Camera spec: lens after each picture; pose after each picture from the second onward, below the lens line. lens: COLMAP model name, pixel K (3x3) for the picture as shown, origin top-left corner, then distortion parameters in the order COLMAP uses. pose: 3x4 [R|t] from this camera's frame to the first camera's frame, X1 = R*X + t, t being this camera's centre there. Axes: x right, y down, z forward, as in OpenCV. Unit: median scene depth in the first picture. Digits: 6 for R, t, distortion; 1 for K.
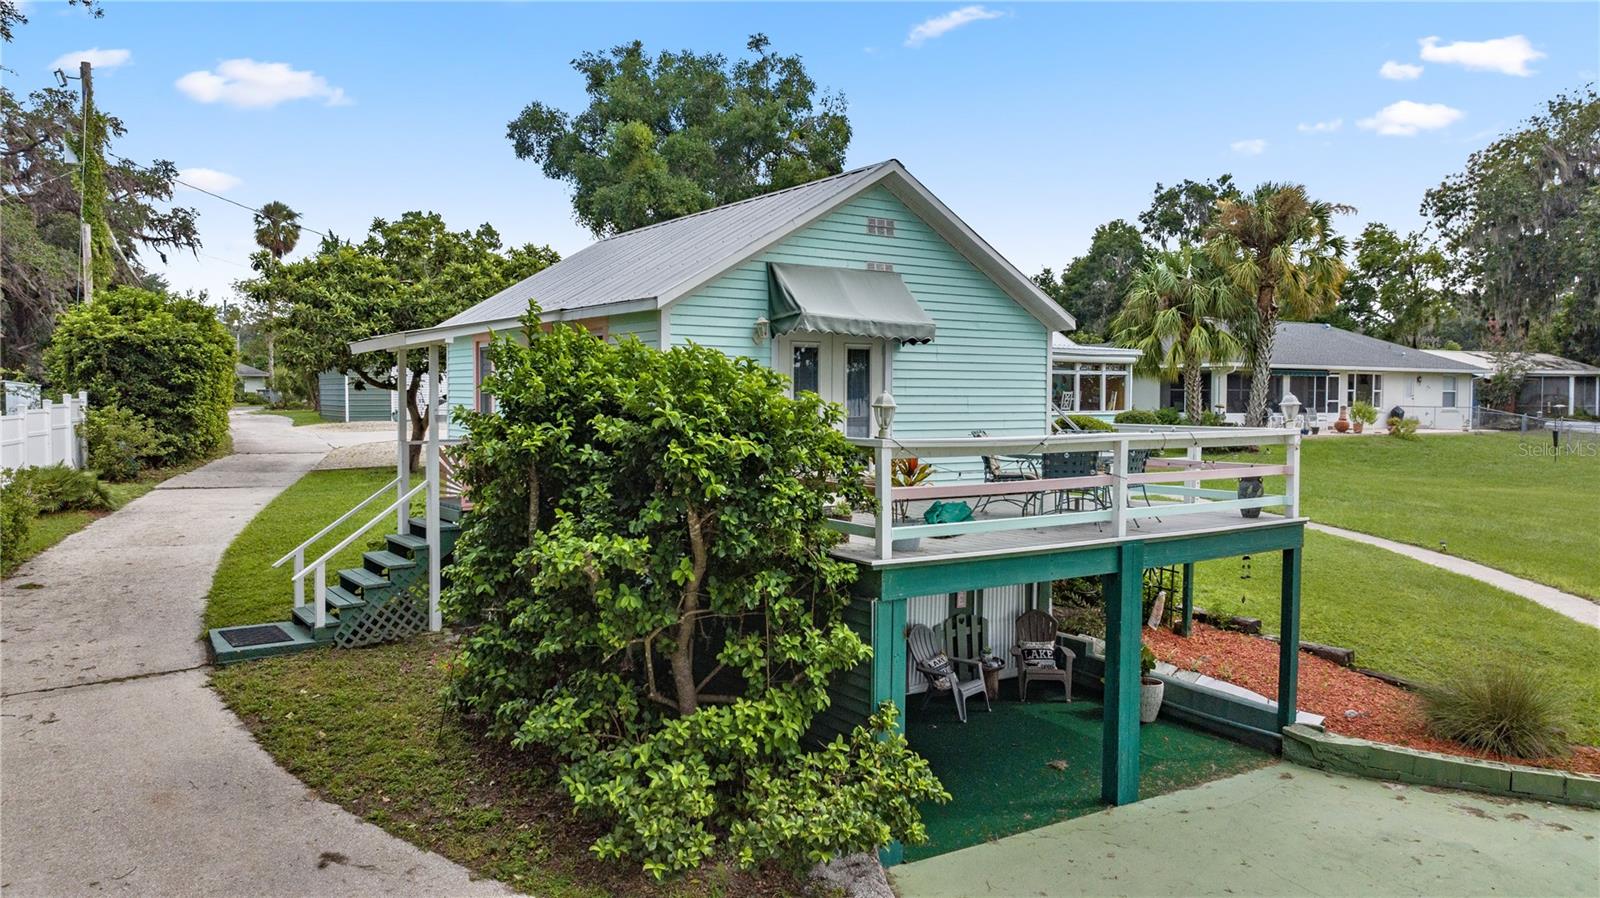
lens RADIAL K [[1117.2, 0, 801.6], [0, 1117.2, 450.4], [0, 0, 1]] dist [-0.034632, 0.035500]
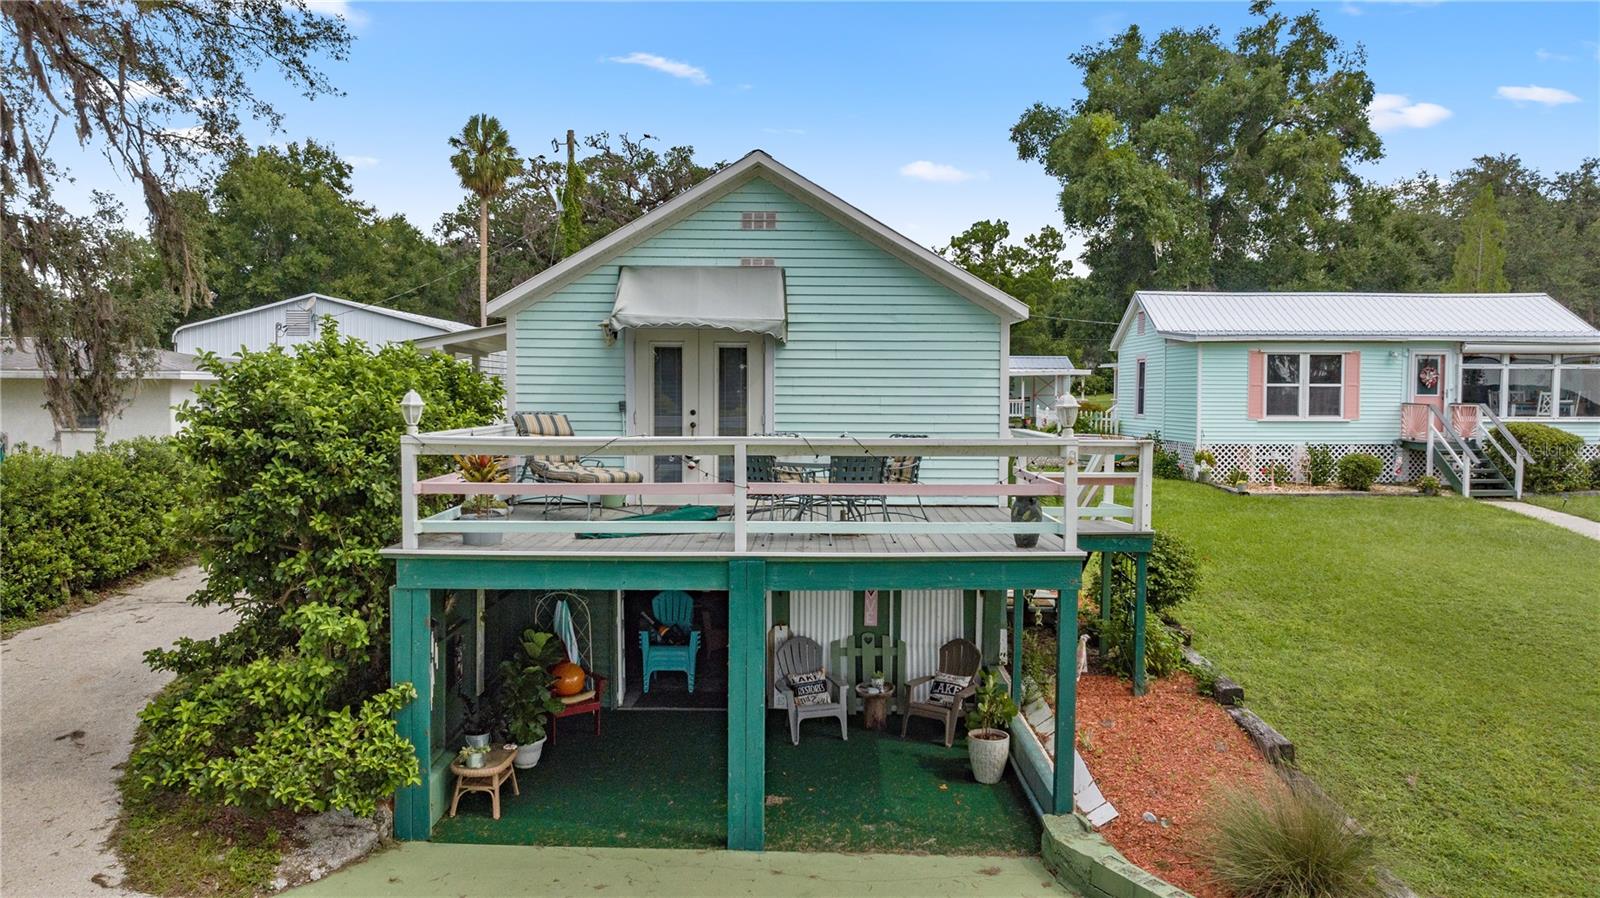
lens RADIAL K [[1117.2, 0, 803.9], [0, 1117.2, 447.4], [0, 0, 1]] dist [-0.034632, 0.035500]
pose [[0.835460, 0.028084, -0.548834, 0.635625], [-0.029863, 0.999538, 0.005686, -0.010364], [0.548740, 0.011639, 0.835912, 0.212292]]
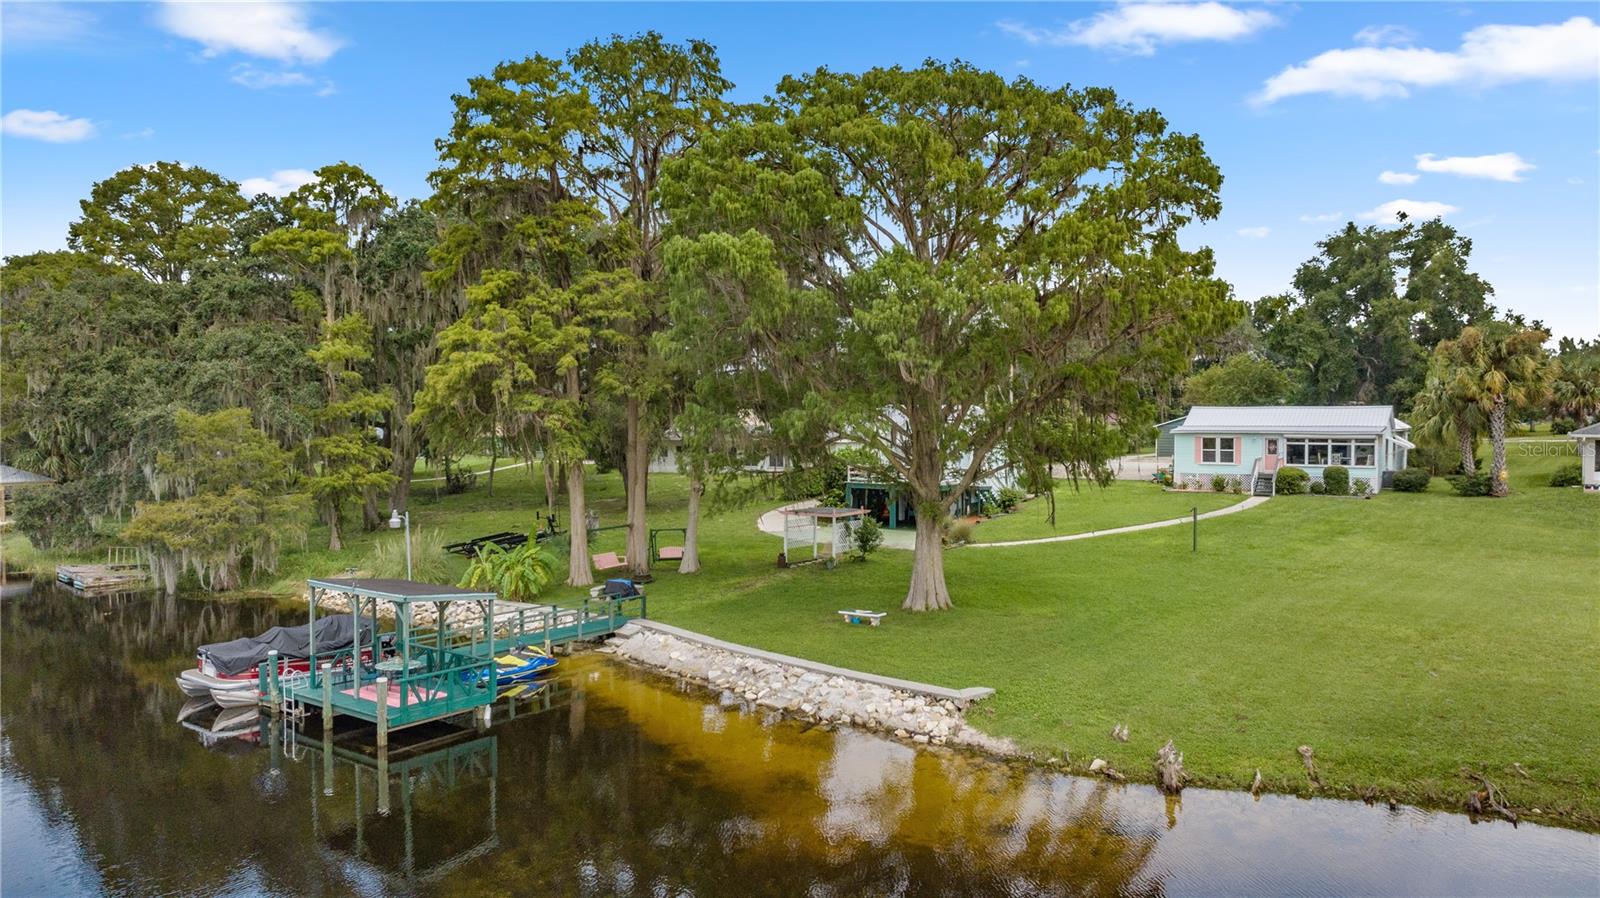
lens RADIAL K [[1117.2, 0, 795.6], [0, 1117.2, 443.0], [0, 0, 1]] dist [-0.034632, 0.035500]
pose [[0.390344, 0.020341, -0.920444, 4.275945], [-0.045723, 0.998951, 0.002686, -0.098819], [0.919533, 0.041037, 0.390865, -1.397008]]
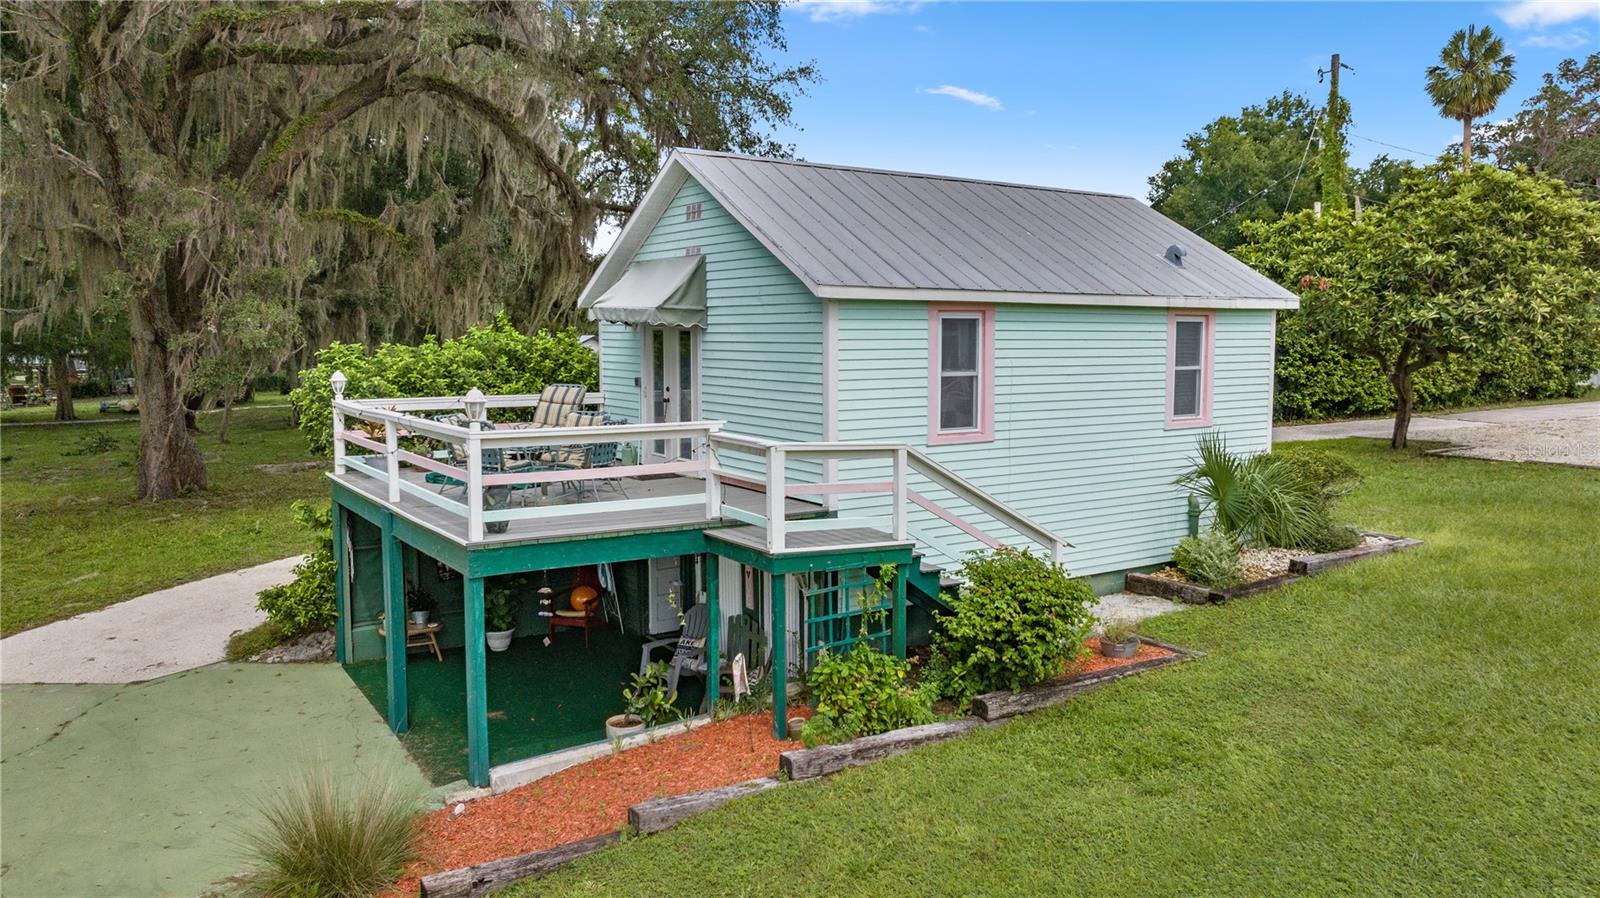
lens RADIAL K [[1117.2, 0, 796.2], [0, 1117.2, 449.4], [0, 0, 1]] dist [-0.034632, 0.035500]
pose [[0.003228, 0.097379, -0.995242, 1.111848], [-0.052710, 0.993880, 0.097075, -0.086326], [0.998605, 0.052146, 0.008341, 1.088978]]
